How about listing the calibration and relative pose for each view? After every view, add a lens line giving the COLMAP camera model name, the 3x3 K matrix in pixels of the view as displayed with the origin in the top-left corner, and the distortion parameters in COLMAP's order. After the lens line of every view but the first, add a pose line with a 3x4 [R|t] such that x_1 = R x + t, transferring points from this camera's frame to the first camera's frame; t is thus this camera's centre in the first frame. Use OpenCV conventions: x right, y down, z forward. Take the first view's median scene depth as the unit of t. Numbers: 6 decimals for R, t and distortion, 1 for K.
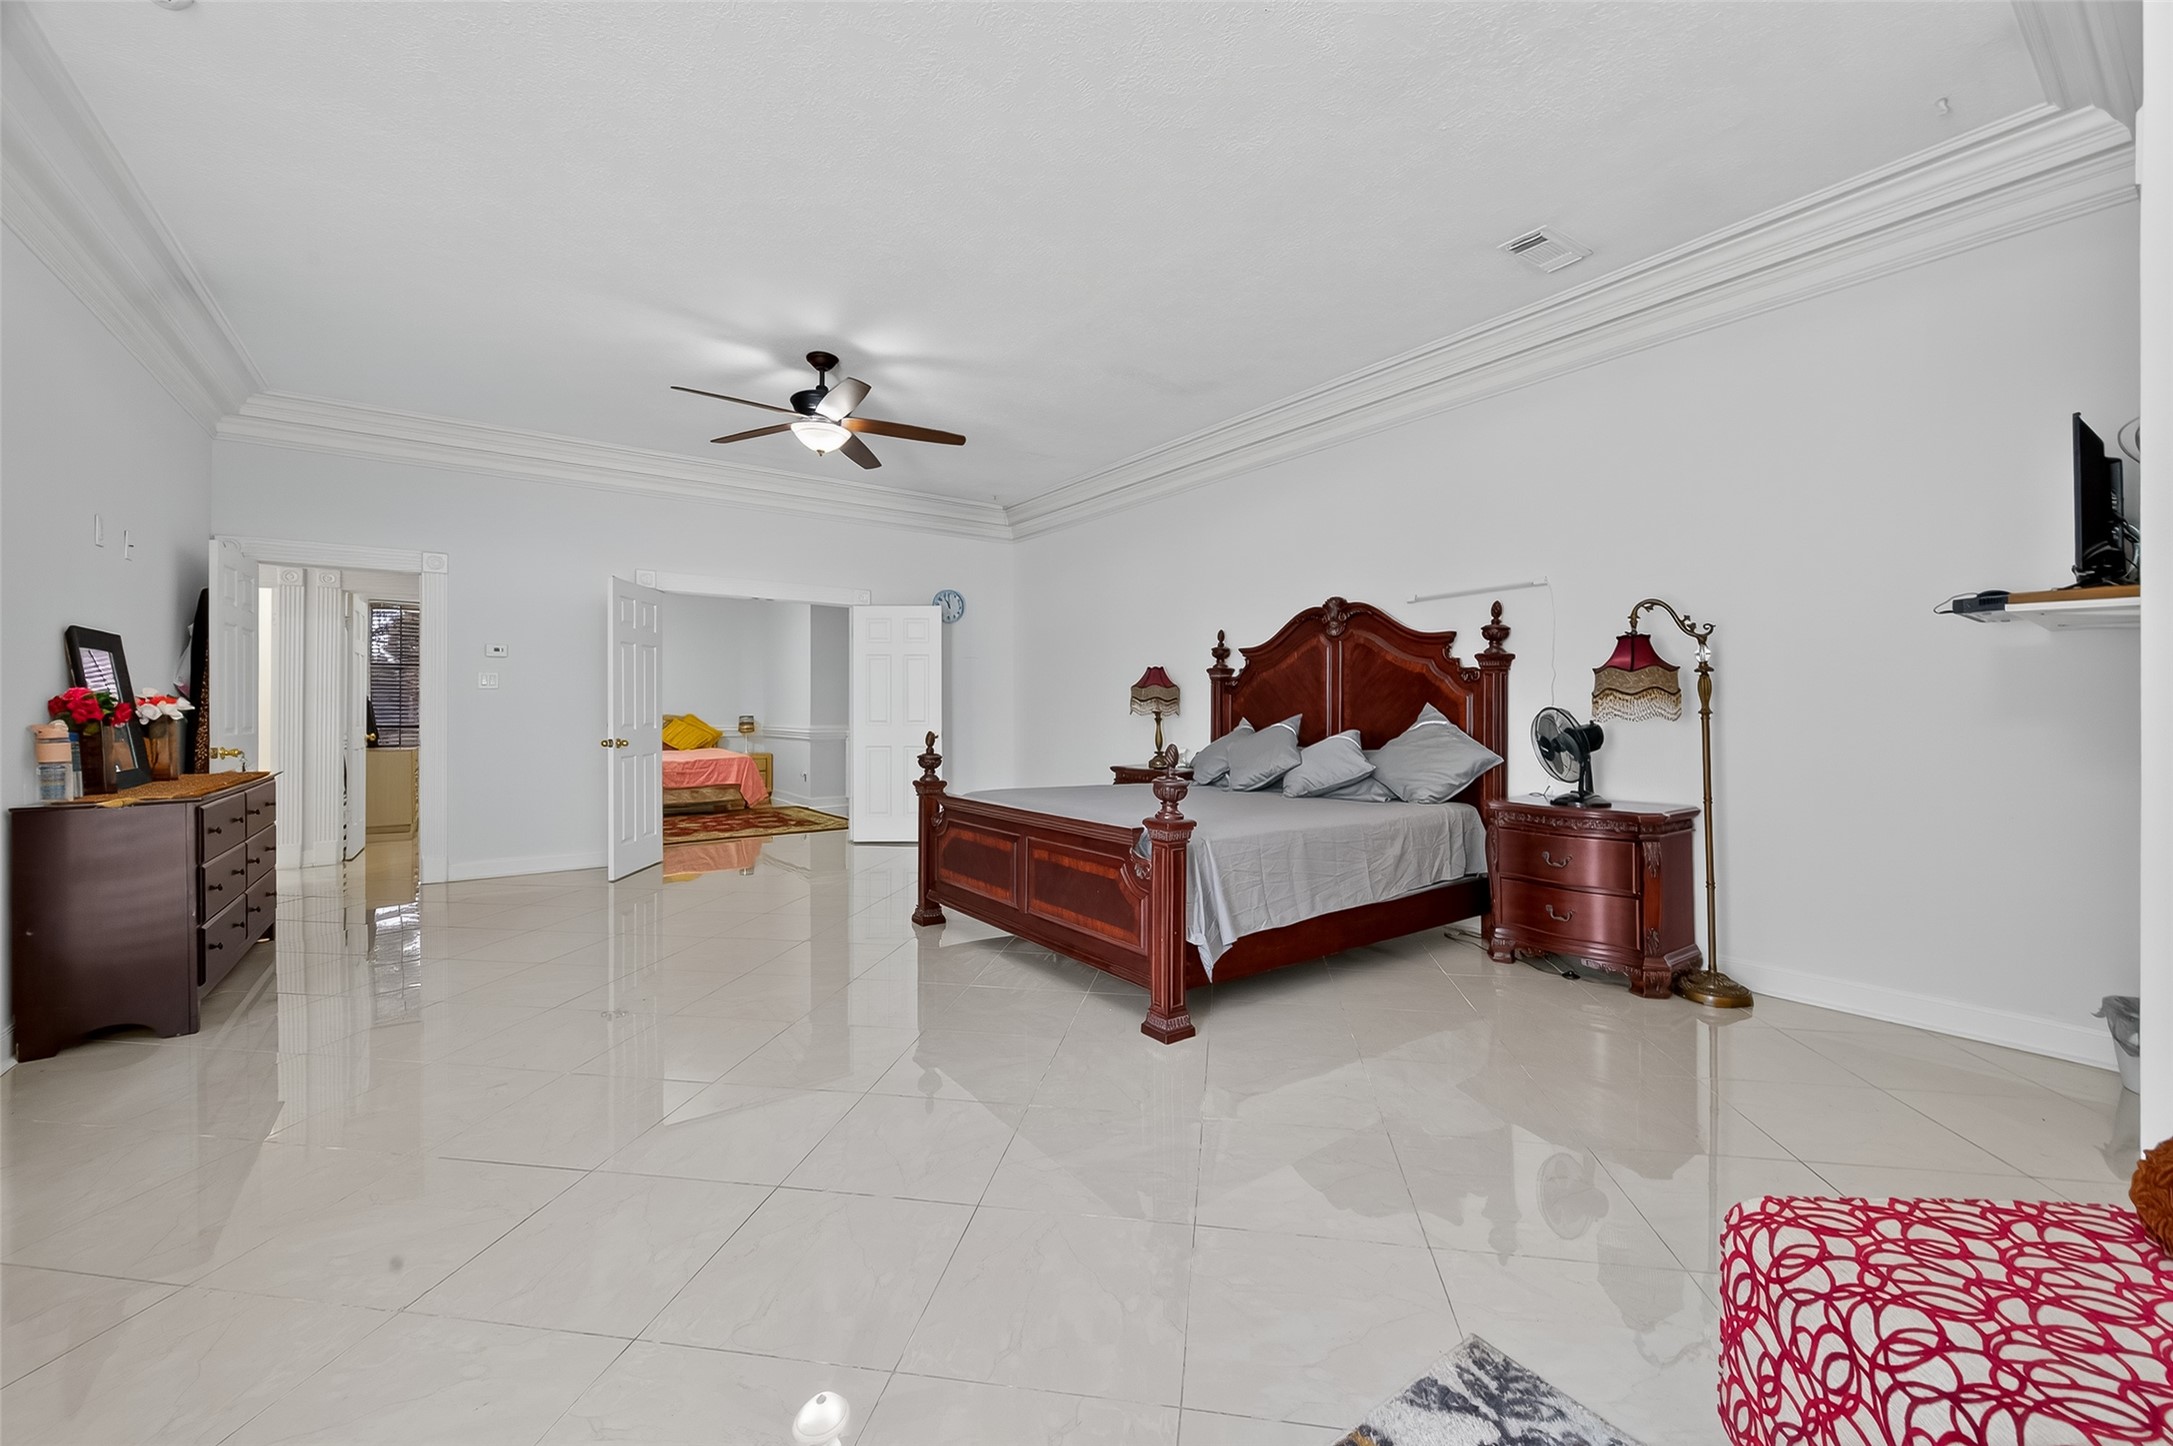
lens RADIAL K [[854.5, 0, 1086.5], [0, 854.5, 711.5], [0, 0, 1]] dist [0.008990, -0.000411]
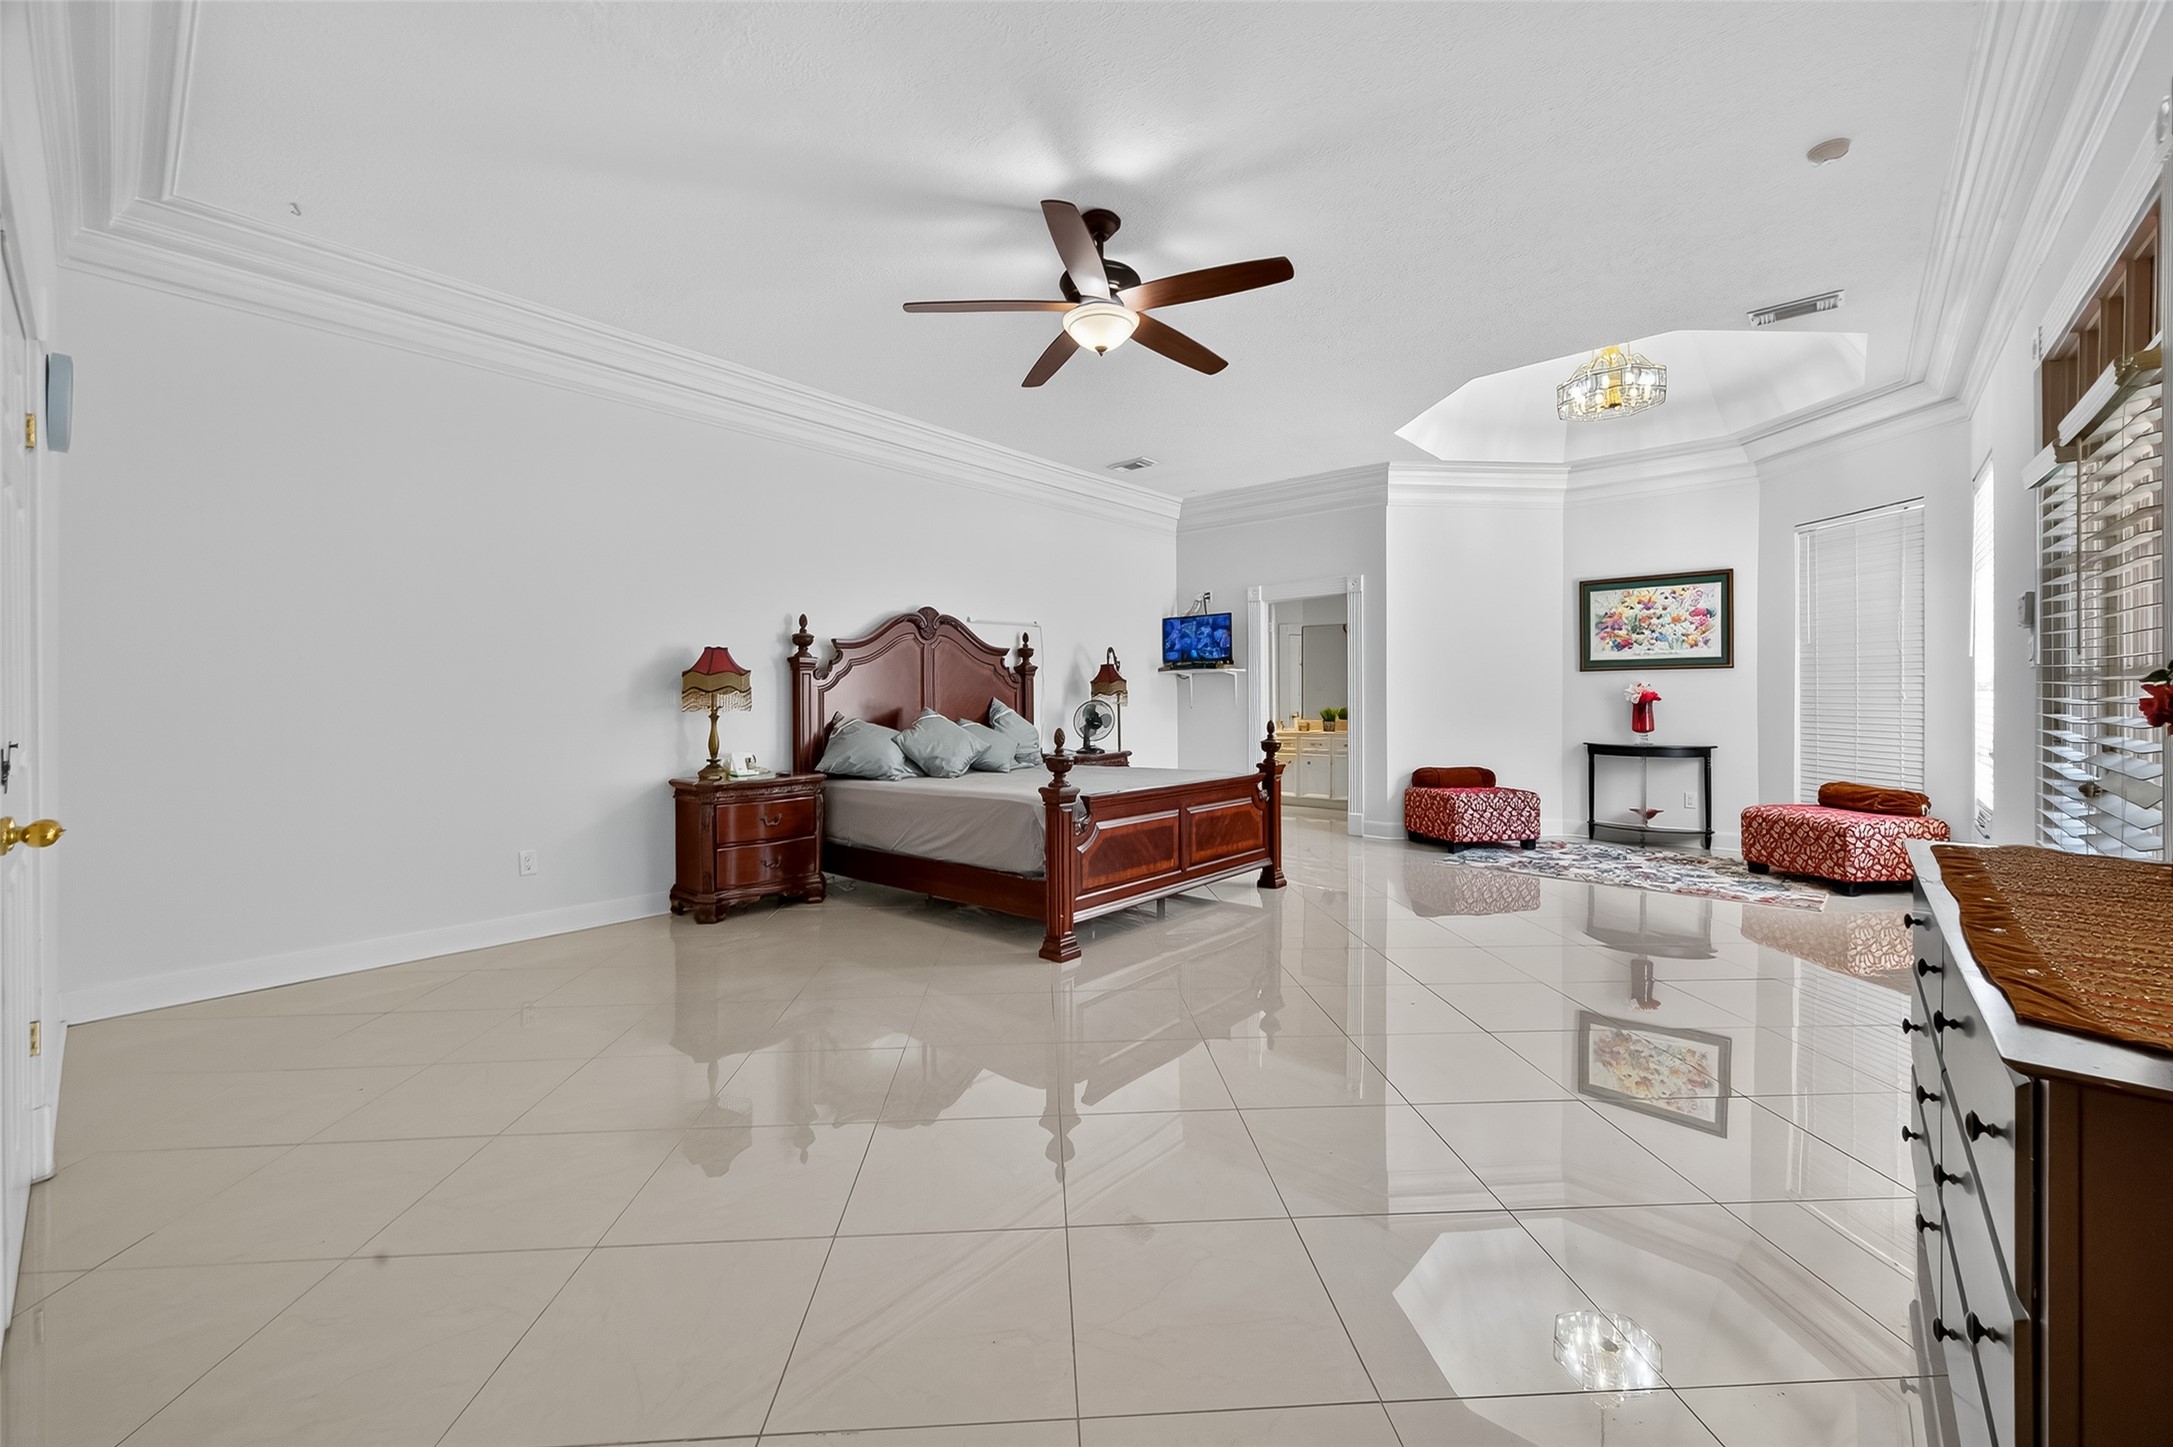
lens RADIAL K [[854.5, 0, 1086.5], [0, 854.5, 712.0], [0, 0, 1]] dist [0.008990, -0.000411]
pose [[-0.220692, -0.014253, 0.975239, -0.975109], [0.002633, 0.999881, 0.015209, -0.006682], [-0.975340, 0.005924, -0.220629, 1.122589]]
